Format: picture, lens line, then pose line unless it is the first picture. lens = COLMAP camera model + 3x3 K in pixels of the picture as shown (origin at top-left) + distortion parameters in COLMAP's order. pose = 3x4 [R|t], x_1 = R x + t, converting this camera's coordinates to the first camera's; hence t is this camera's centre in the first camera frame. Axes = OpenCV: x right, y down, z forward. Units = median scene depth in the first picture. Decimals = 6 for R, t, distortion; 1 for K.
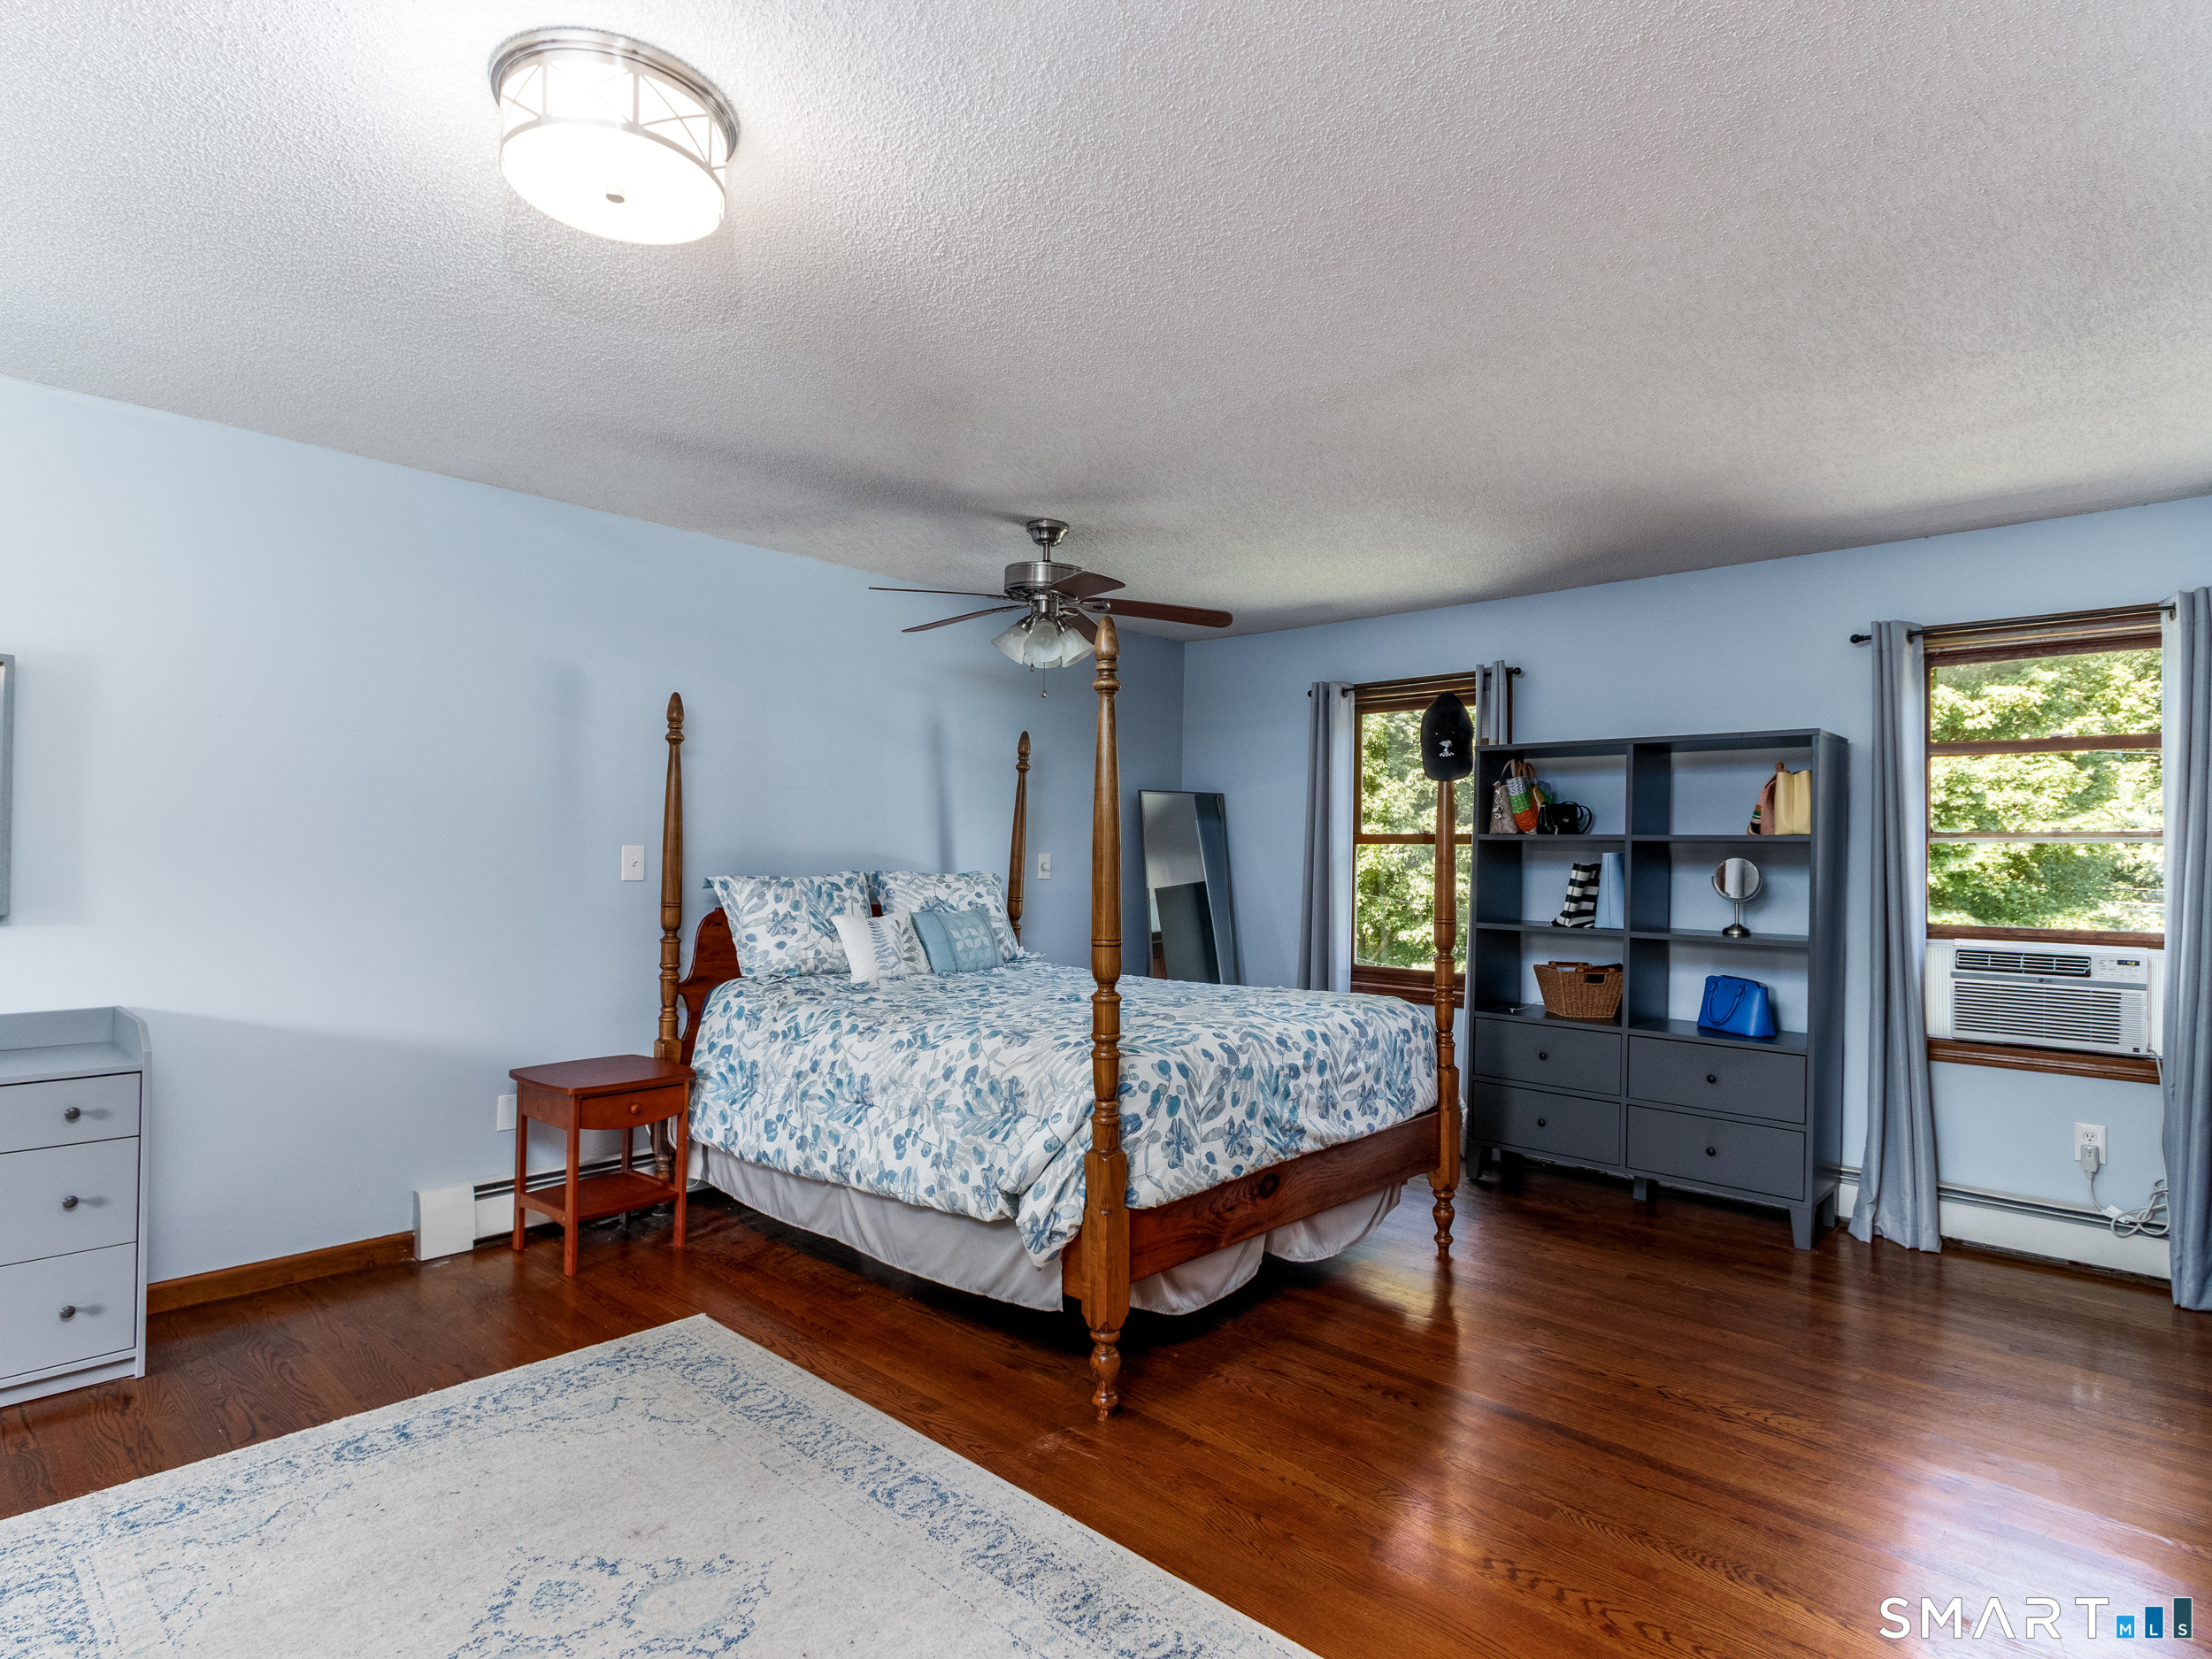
lens RADIAL K [[1159.8, 0, 1097.3], [0, 1159.8, 840.4], [0, 0, 1]] dist [0.000790, -0.000486]
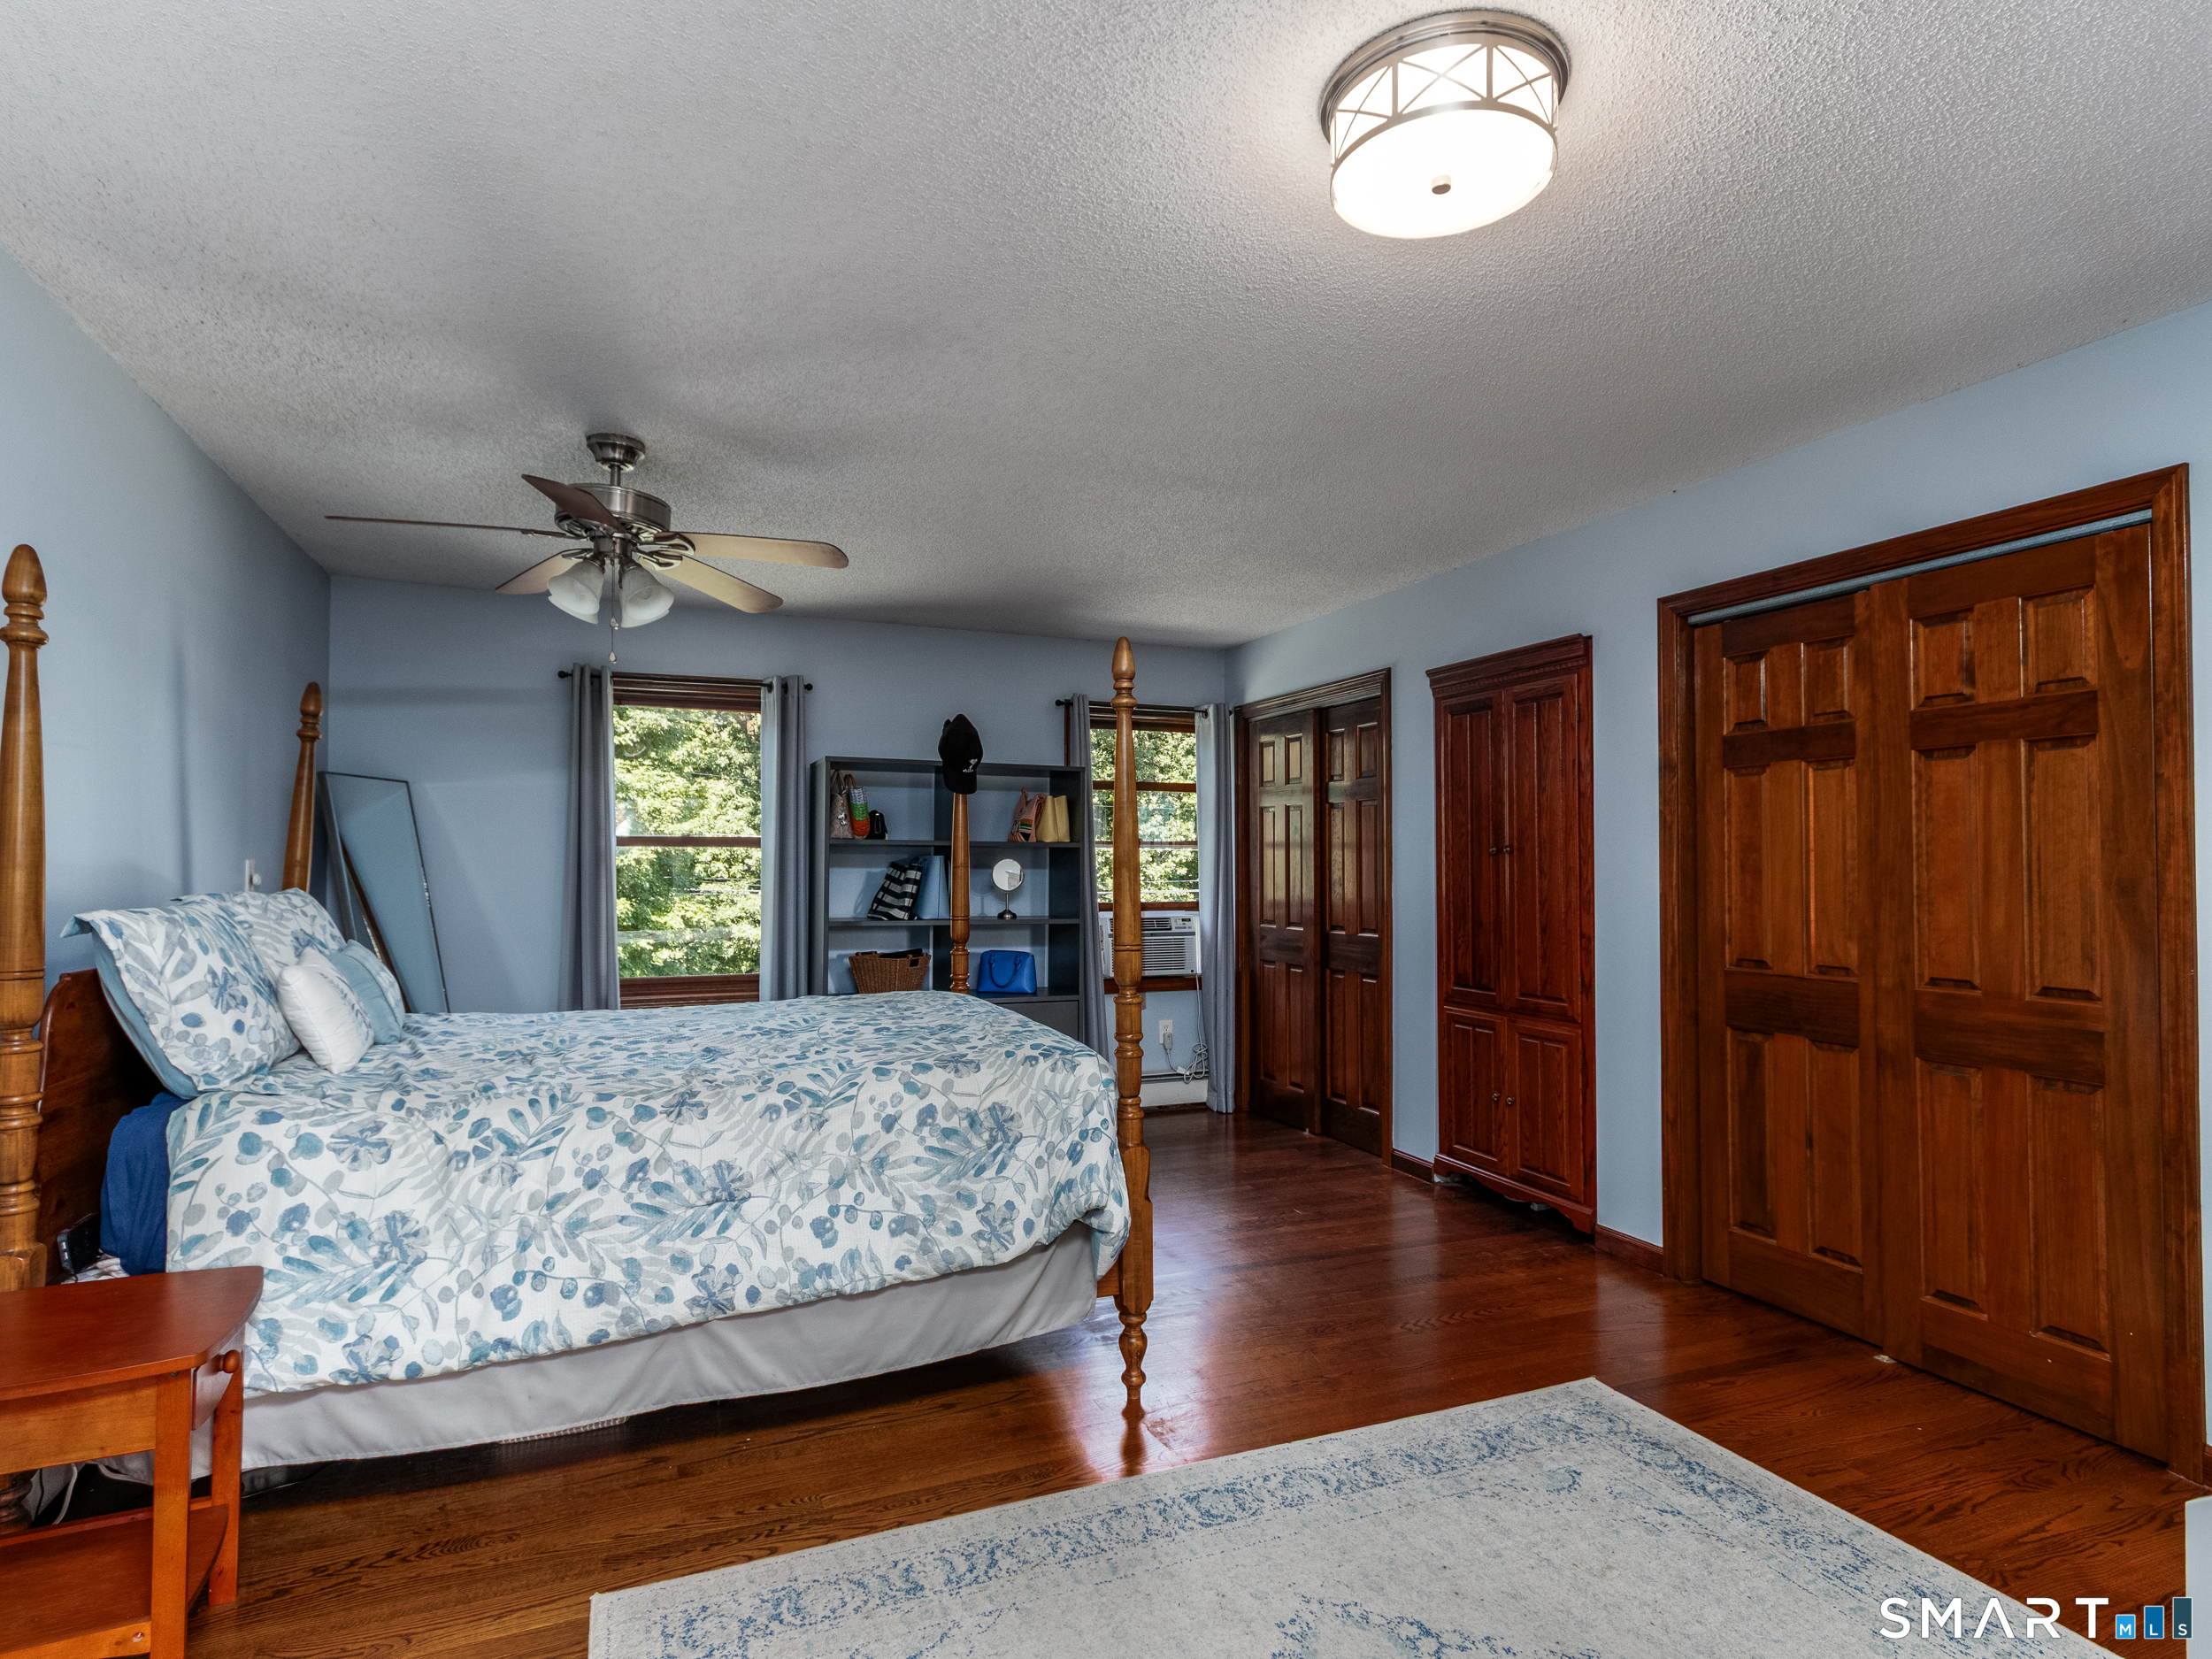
lens RADIAL K [[1154.1, 0, 1097.2], [0, 1154.1, 853.4], [0, 0, 1]] dist [0.021324, -0.011918]
pose [[0.421494, -0.004018, 0.906822, -0.742285], [-0.009246, 0.999919, 0.008728, -0.004949], [-0.906784, -0.012063, 0.421422, 0.453135]]
